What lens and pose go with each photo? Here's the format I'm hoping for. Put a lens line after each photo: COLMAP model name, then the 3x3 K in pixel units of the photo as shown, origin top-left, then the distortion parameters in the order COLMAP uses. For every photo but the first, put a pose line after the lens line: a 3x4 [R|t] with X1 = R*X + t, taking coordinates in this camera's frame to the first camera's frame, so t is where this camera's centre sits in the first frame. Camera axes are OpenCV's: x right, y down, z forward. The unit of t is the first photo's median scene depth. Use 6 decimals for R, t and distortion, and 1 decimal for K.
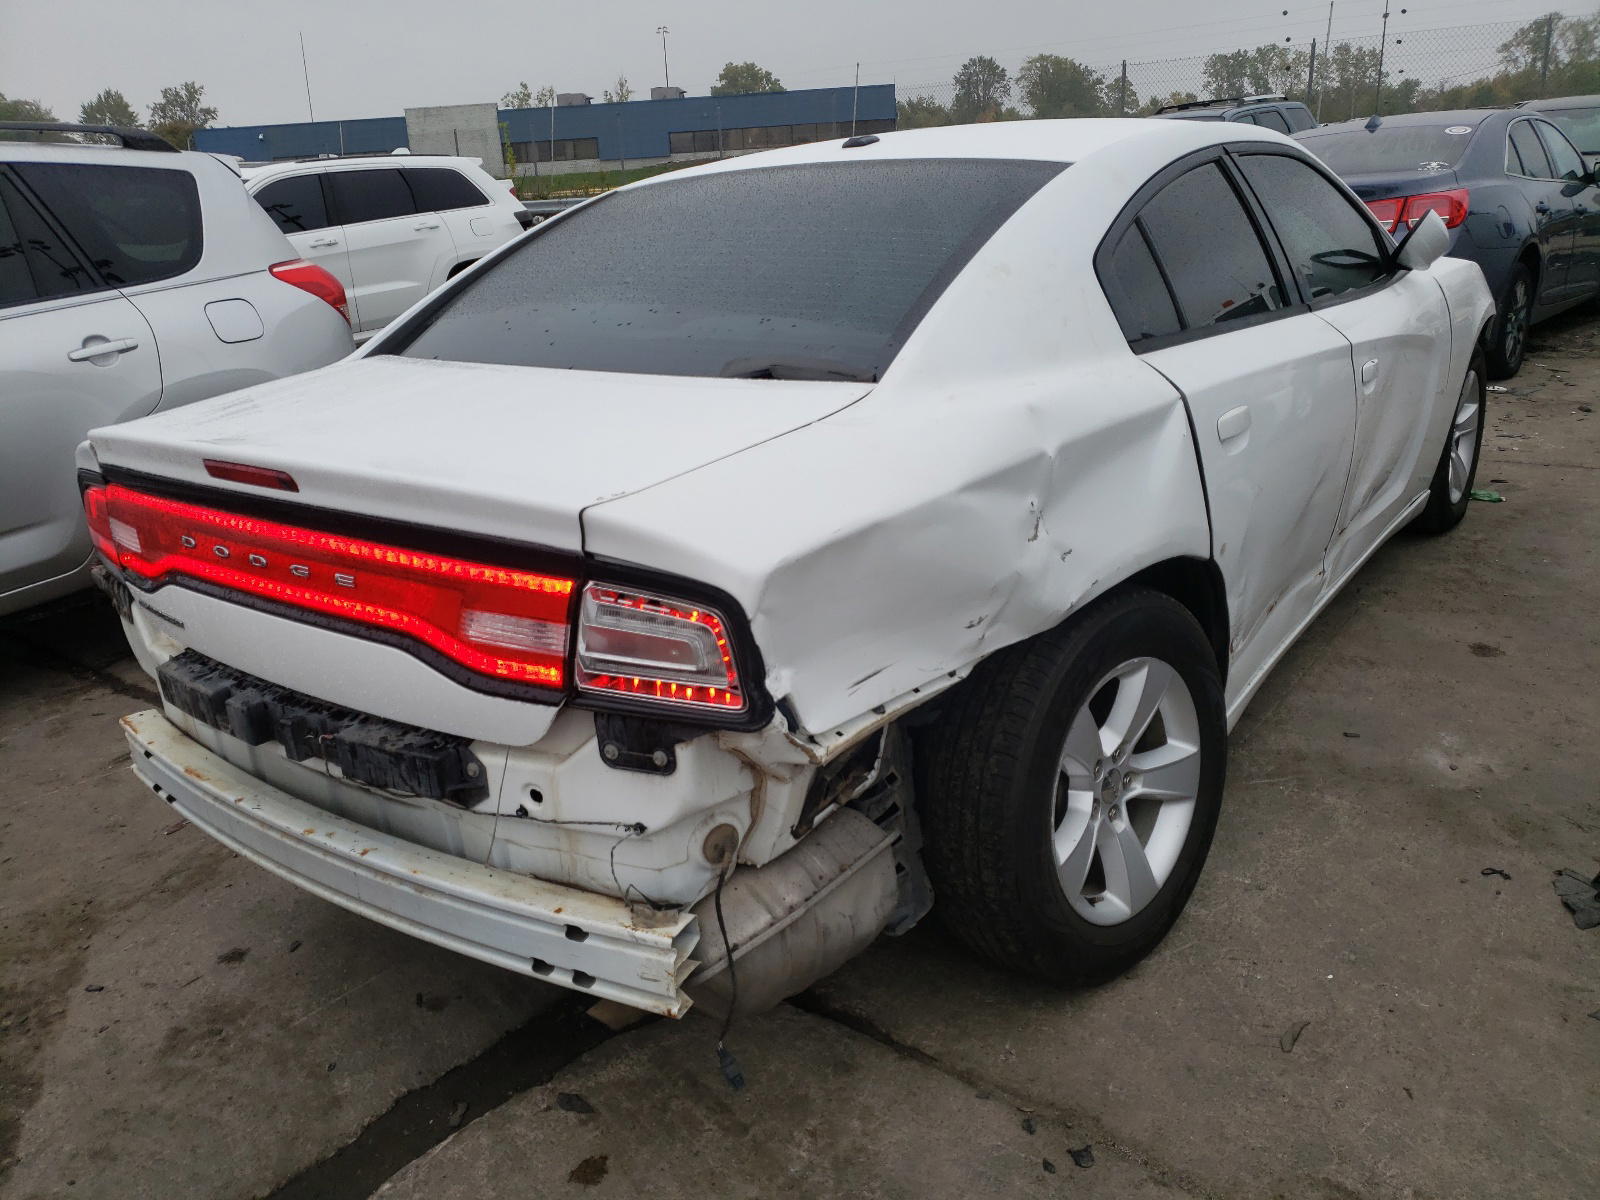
lens RADIAL K [[1220.9, 0, 800.0], [0, 1220.9, 600.0], [0, 0, 1]] dist [-0.002671, 0.000347]
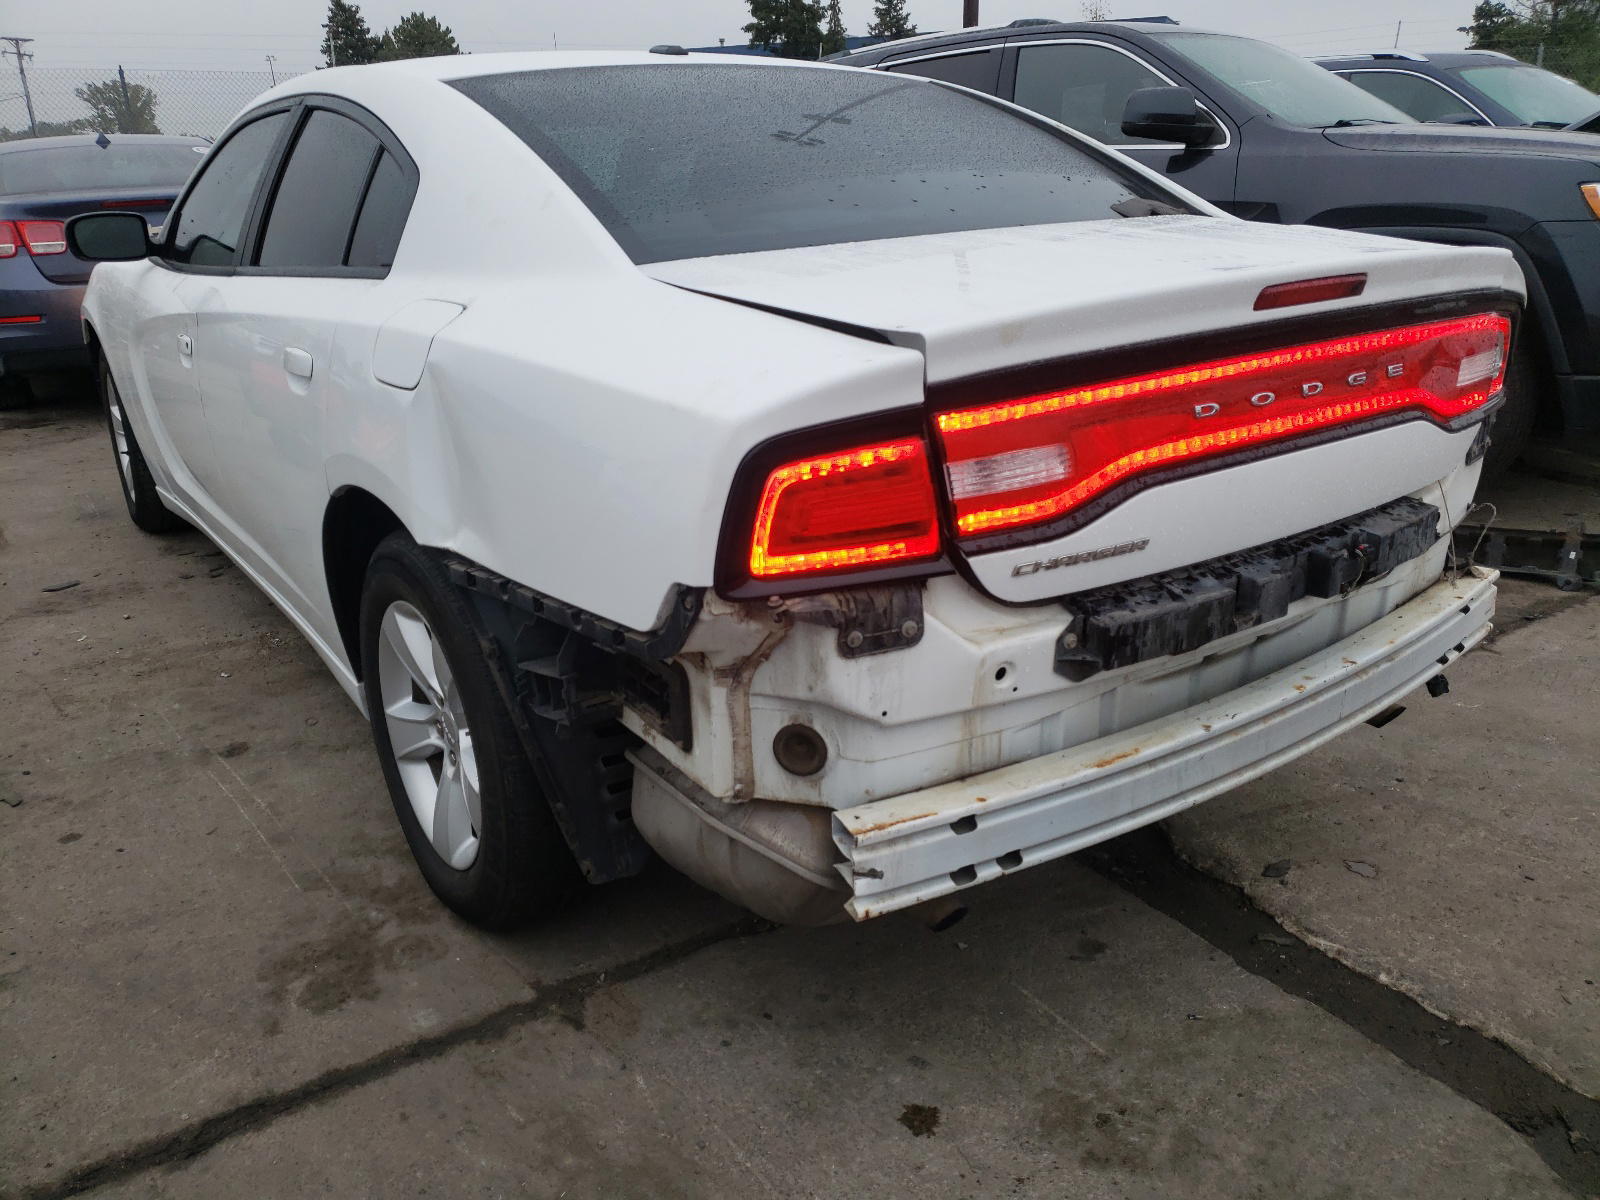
lens RADIAL K [[1210.0, 0, 800.0], [0, 1210.0, 600.0], [0, 0, 1]] dist [0.005706, 0.002399]
pose [[0.319649, -0.269263, 0.908472, -1.254797], [0.314127, 0.934667, 0.166500, -0.137382], [-0.893951, 0.232154, 0.383348, 0.901958]]
